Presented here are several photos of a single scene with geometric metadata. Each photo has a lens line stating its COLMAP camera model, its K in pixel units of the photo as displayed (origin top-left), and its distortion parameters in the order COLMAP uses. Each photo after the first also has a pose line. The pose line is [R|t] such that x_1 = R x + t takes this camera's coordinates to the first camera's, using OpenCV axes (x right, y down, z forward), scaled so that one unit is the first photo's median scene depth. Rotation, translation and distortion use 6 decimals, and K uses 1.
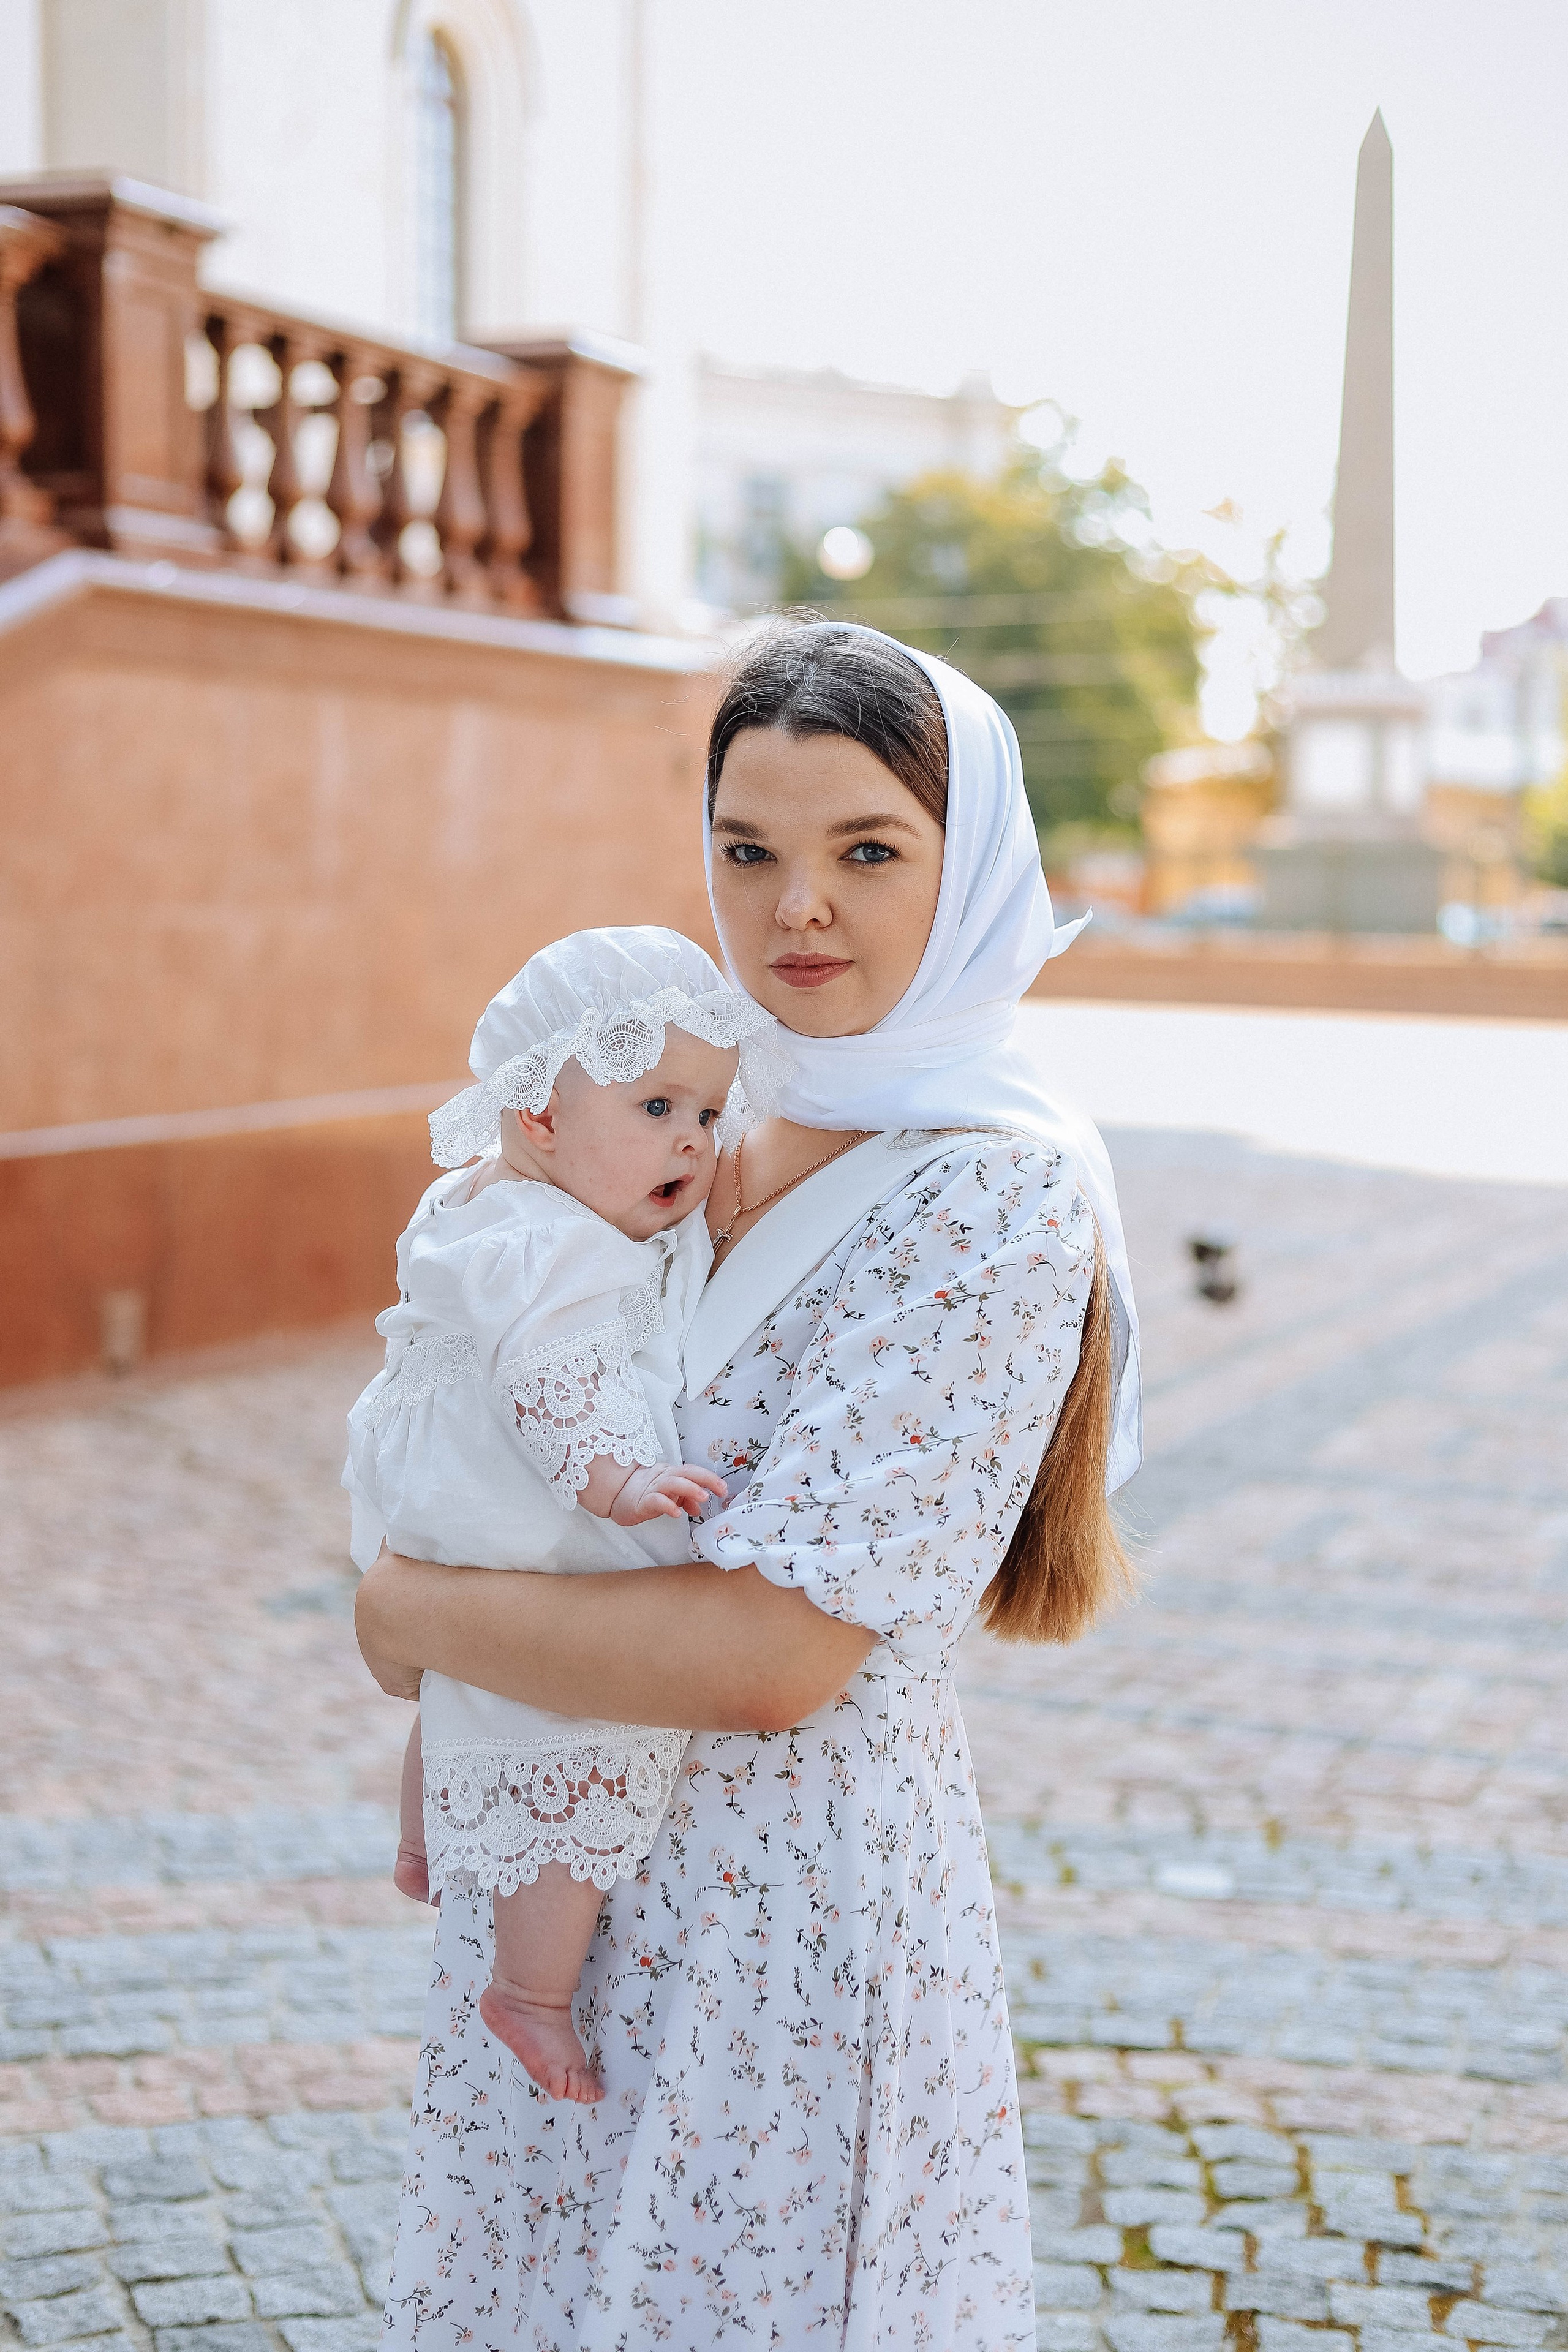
lens RADIAL K [[3383.9, 0, 797.6], [0, 3383.9, 1206.7], [0, 0, 1]] dist [0.028391, 0.016648]
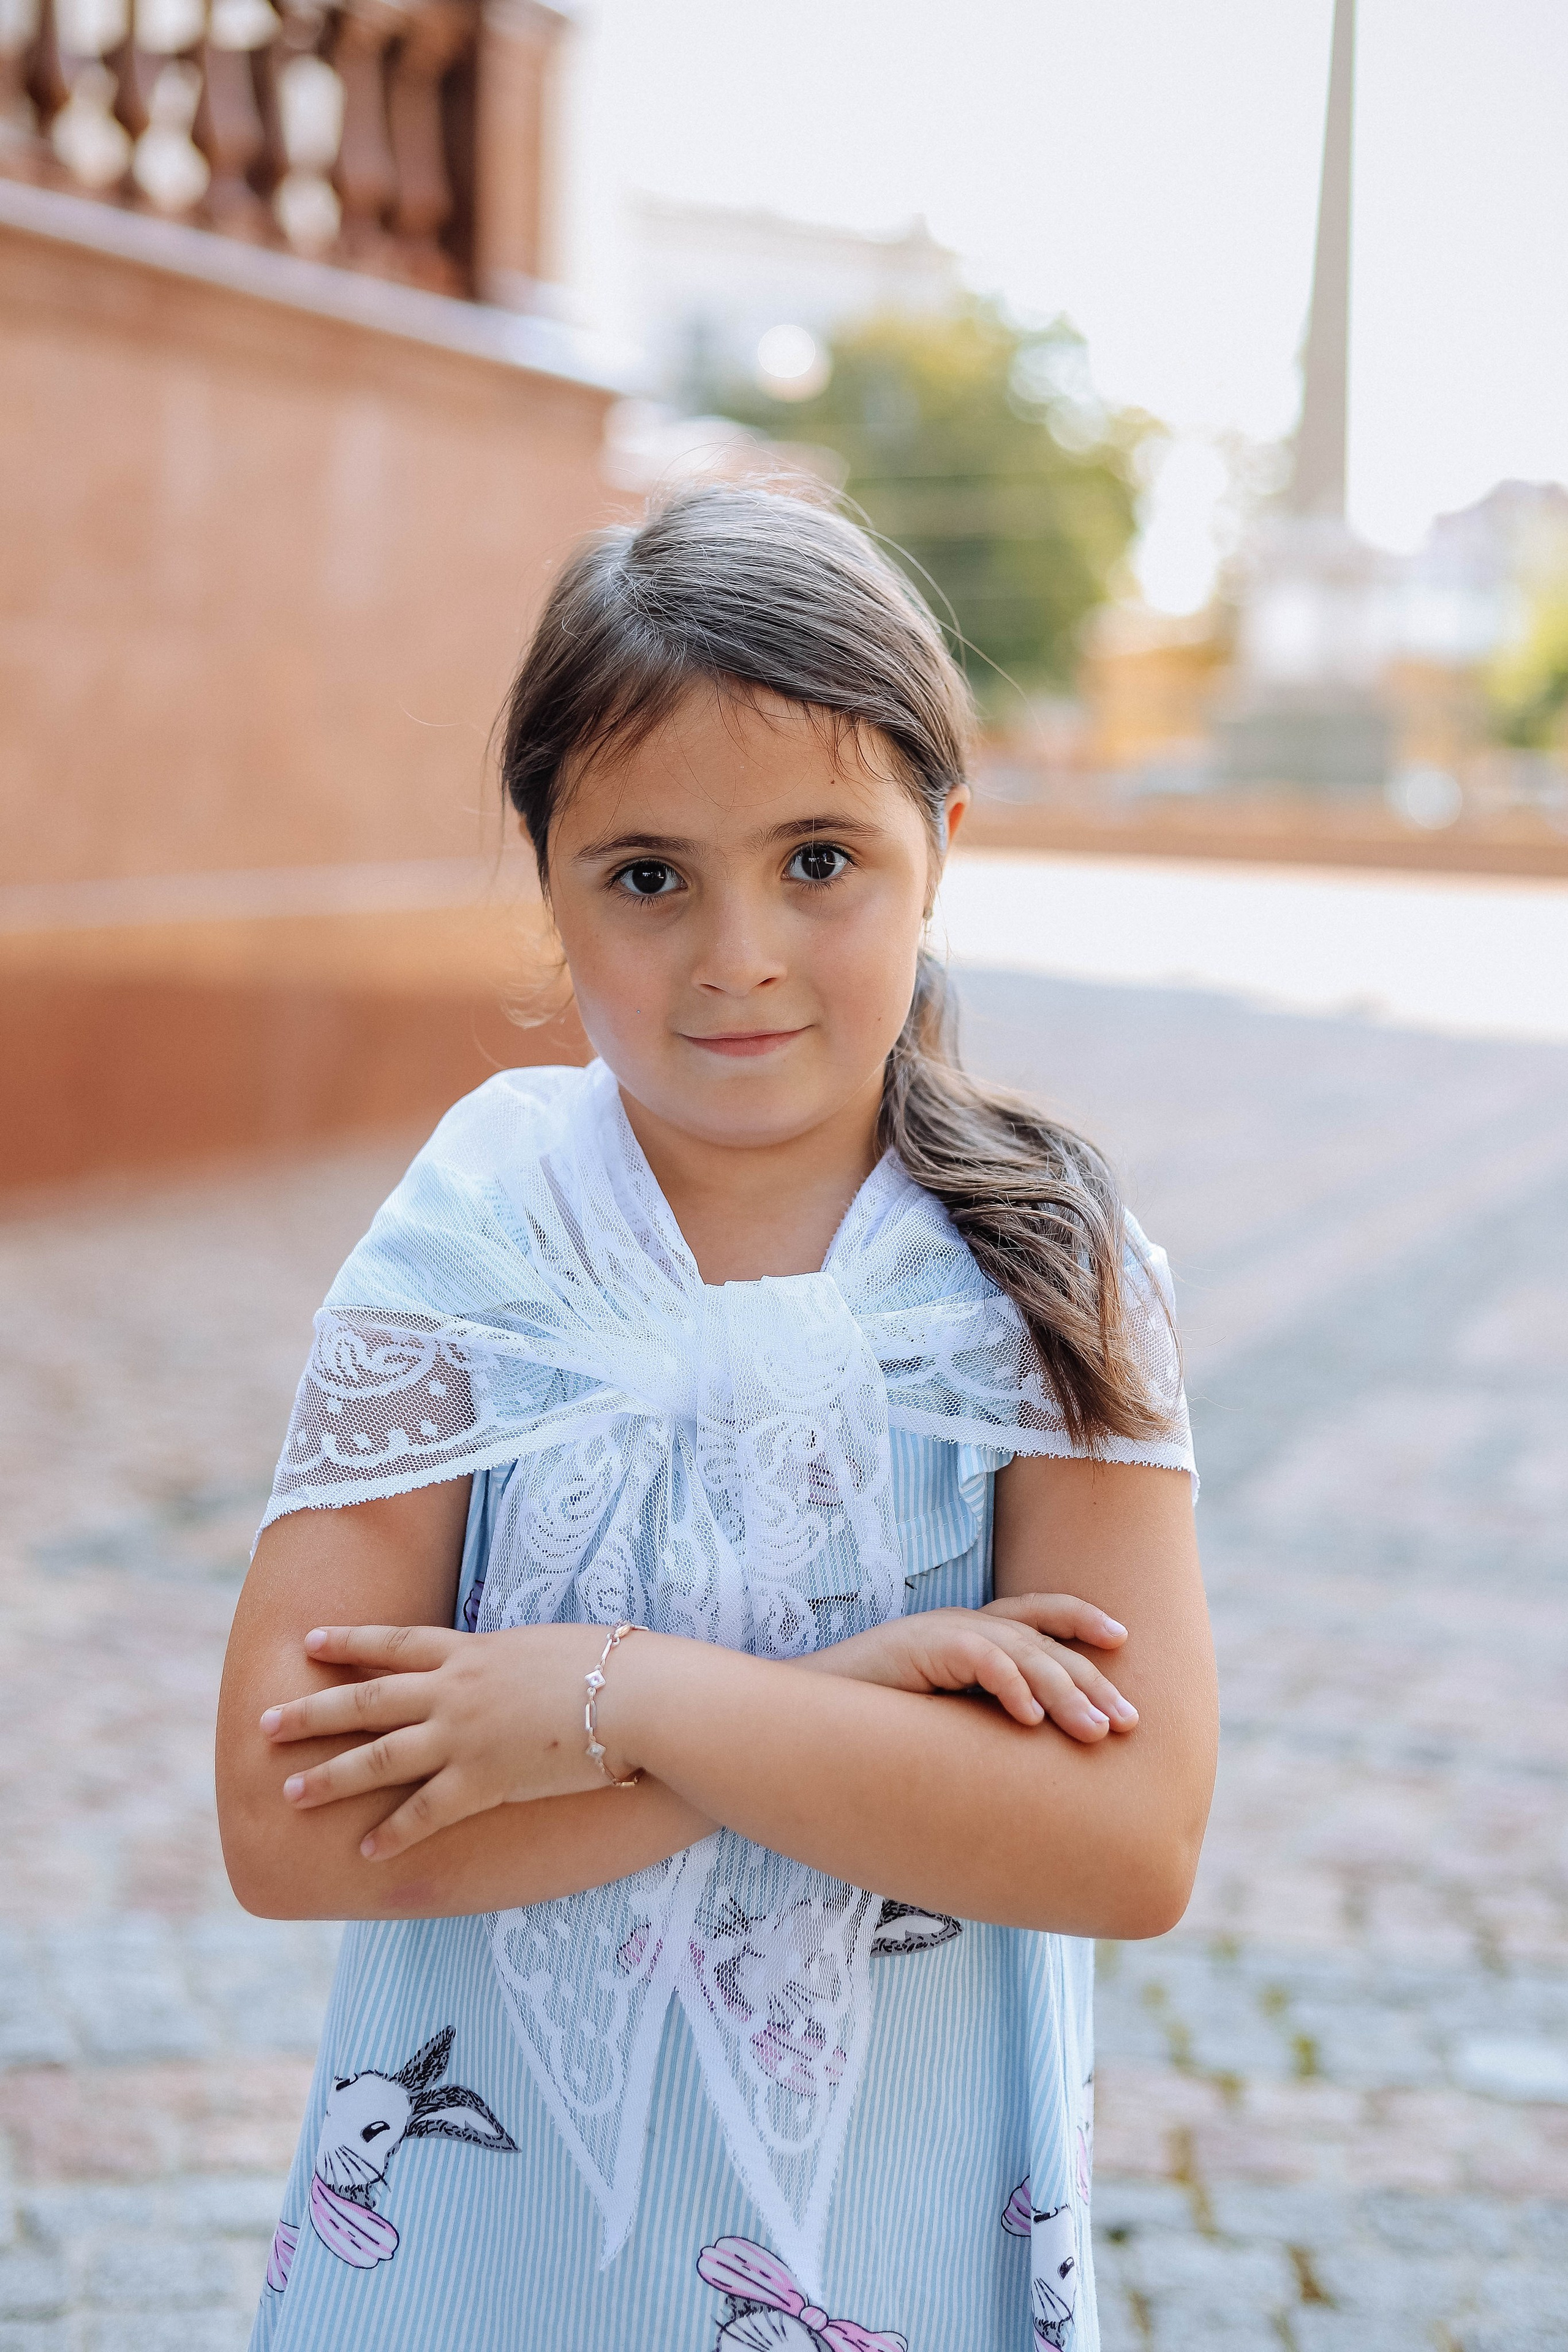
lens RADIAL K [[3260.8, 0, 785.5], [0, 3260.8, 1241.4], [0, 0, 1]] dist [0.040353, 0.029140]
pose [[0.999589, 0.013552, 0.025265, -0.016866], [-0.014648, 0.998937, 0.043715, 0.017043], [-0.024645, -0.044067, 0.998725, 0.247806]]
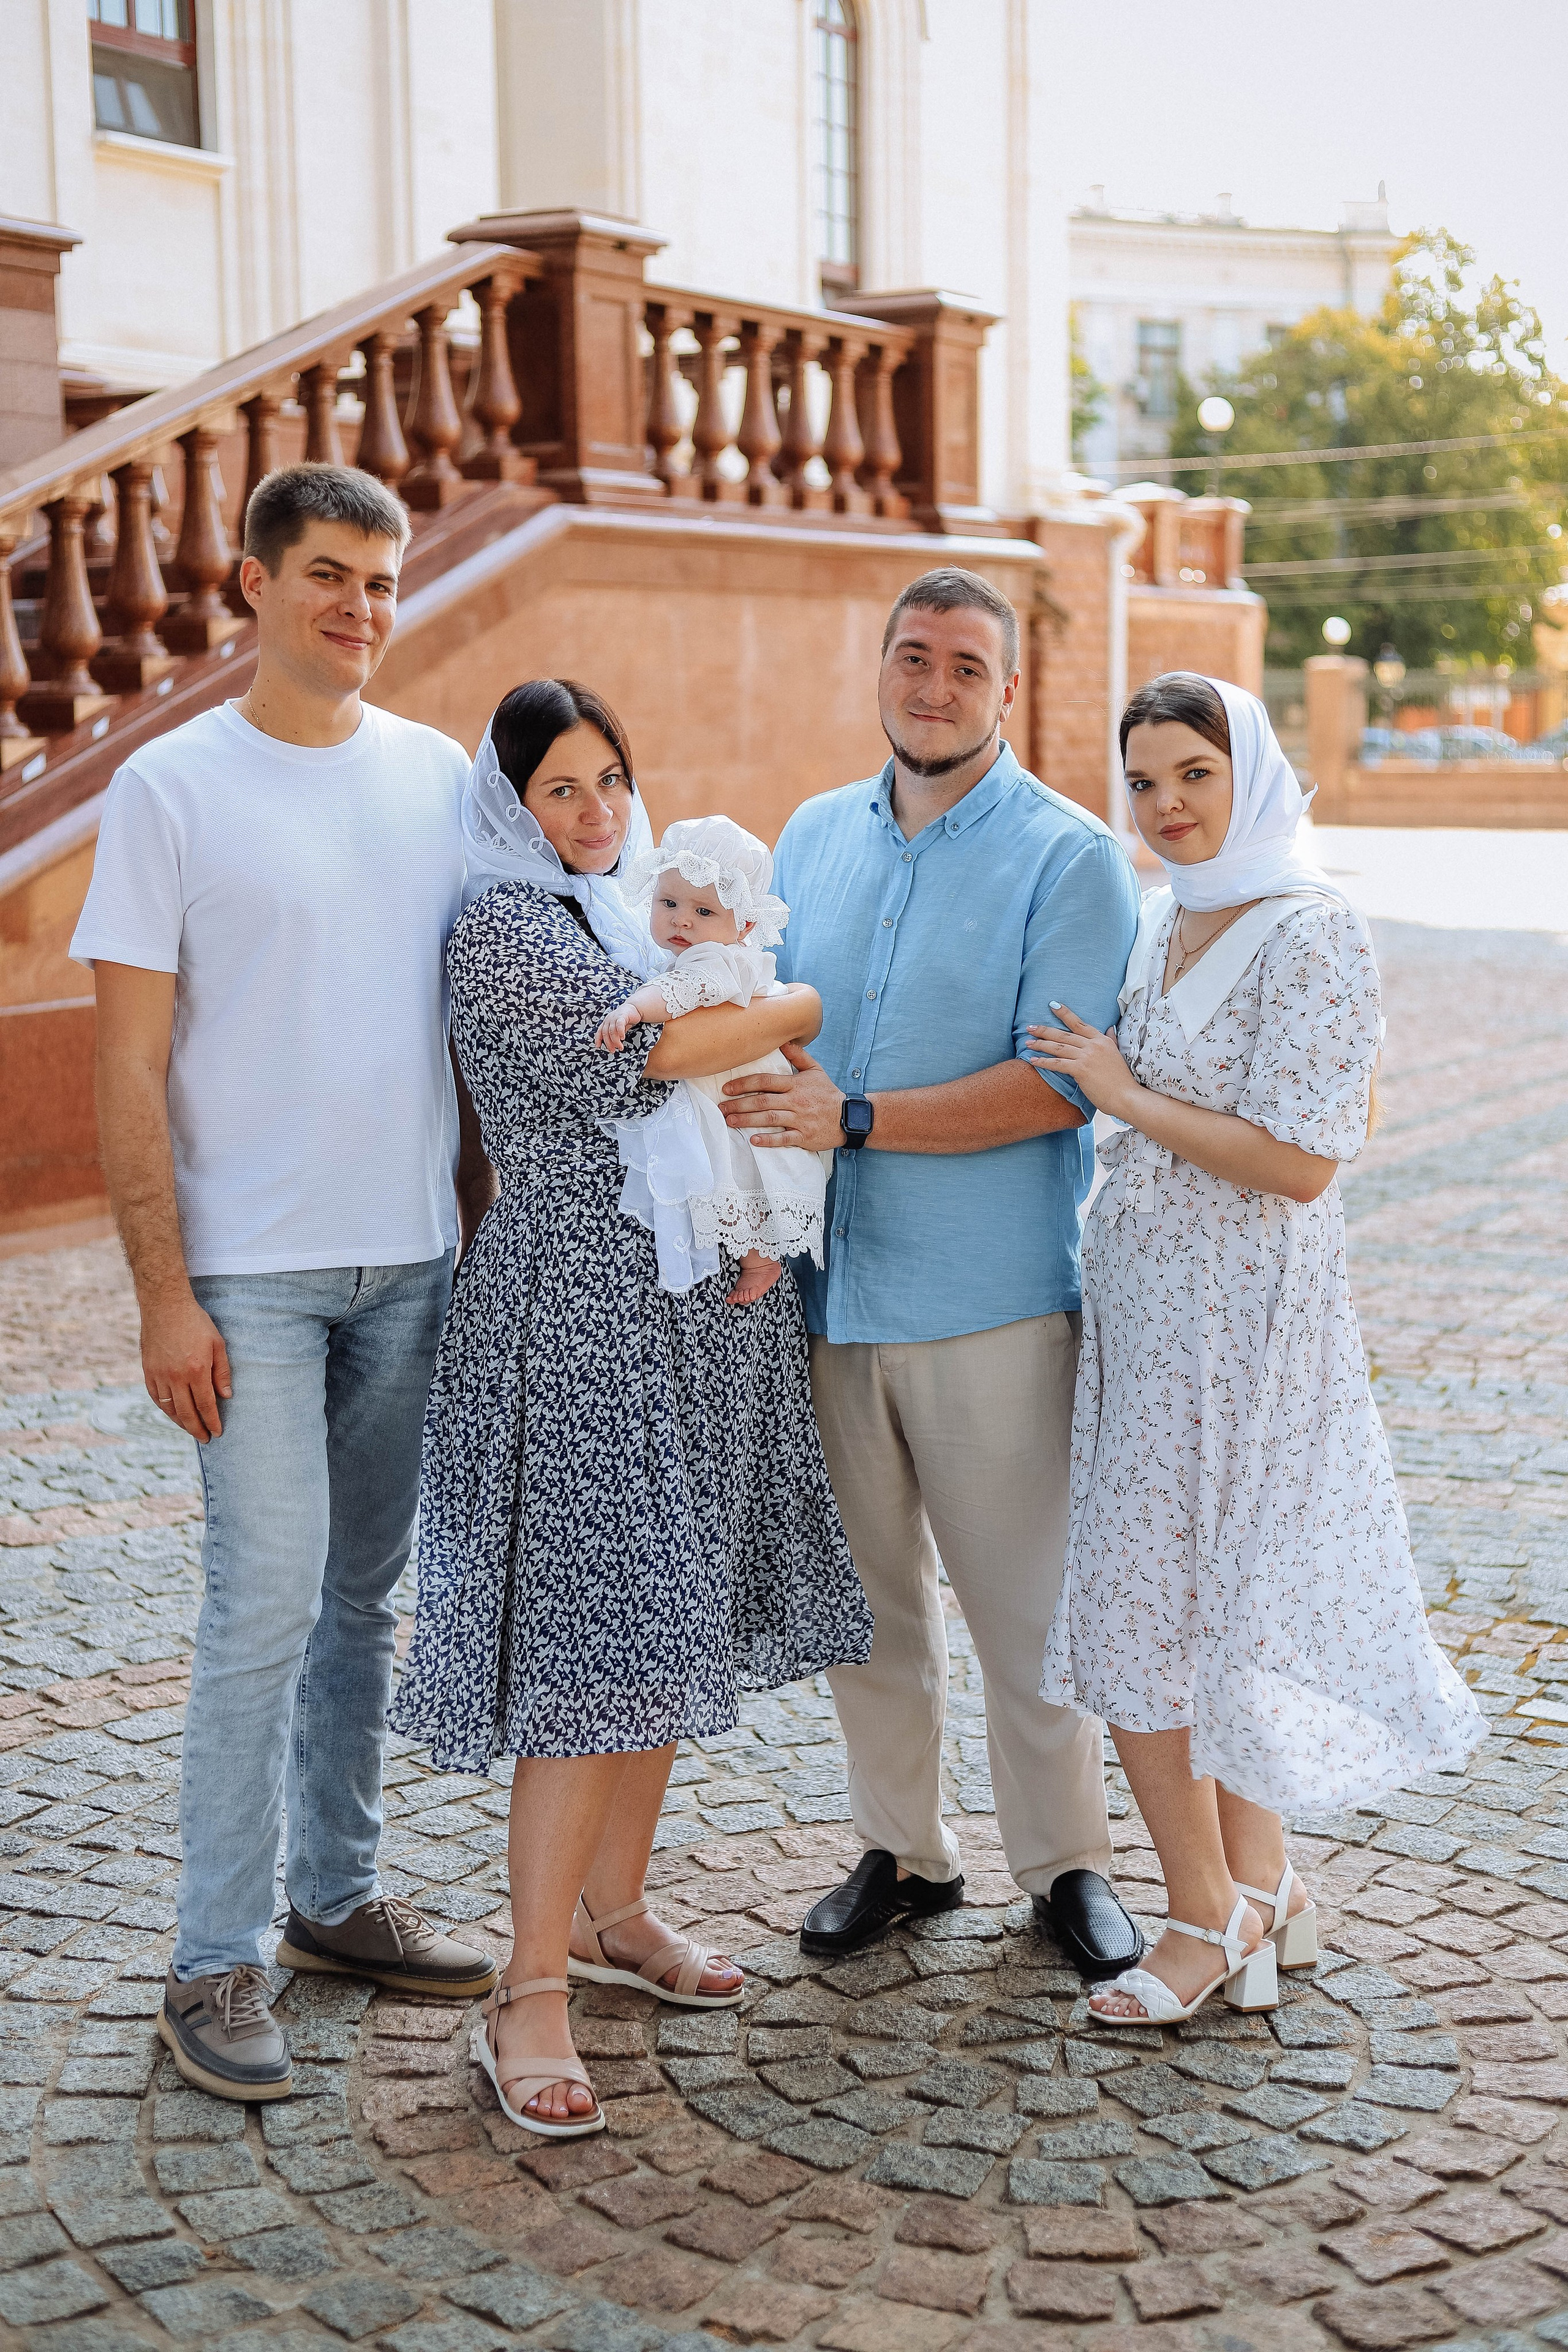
lens RADIAL K [[3500.9, 0, 799.2], [0, 3500.9, 1225.1], [0, 0, 1]] dist [0.024146, 0.063051]
pose [[0.992052, -0.010195, -0.125414, 0.049795], [0.016516, 0.998639, 0.049465, 0.022670], [0.124739, -0.051143, 0.990871, -0.353674]]
